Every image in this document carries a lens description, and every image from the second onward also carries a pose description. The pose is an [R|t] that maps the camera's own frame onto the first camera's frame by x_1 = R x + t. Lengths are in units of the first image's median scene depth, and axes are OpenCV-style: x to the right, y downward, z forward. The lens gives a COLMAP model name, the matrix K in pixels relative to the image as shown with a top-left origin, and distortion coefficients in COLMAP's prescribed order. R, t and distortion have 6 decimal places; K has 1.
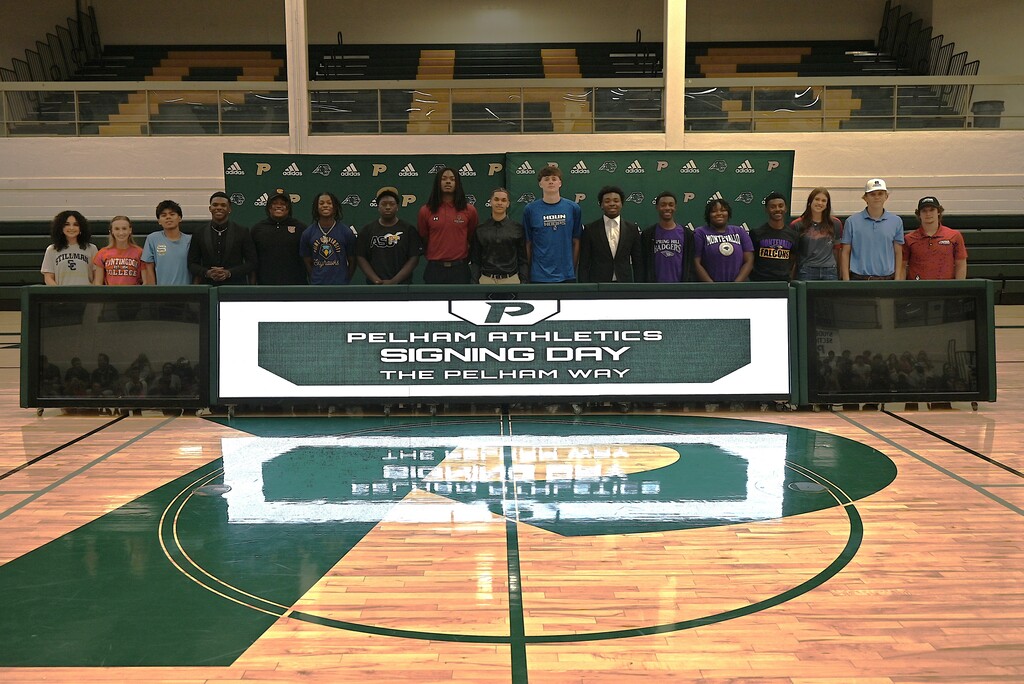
lens RADIAL K [[833.3, 0, 512.0], [0, 833.3, 342.0], [0, 0, 1]] dist [0.000025, -0.000644]
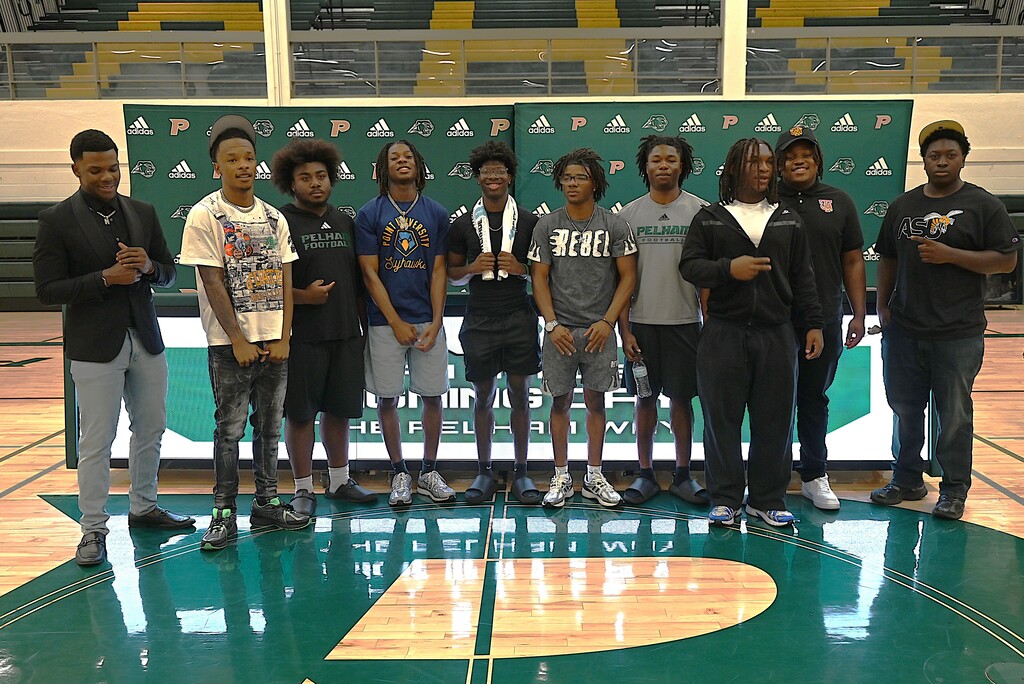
lens RADIAL K [[866.2, 0, 513.5], [0, 866.2, 391.2], [0, 0, 1]] dist [0.000099, 0.000592]
pose [[0.999233, 0.006324, -0.038636, 0.012924], [-0.003704, 0.997712, 0.067500, -0.015864], [0.038975, -0.067305, 0.996971, 0.130384]]
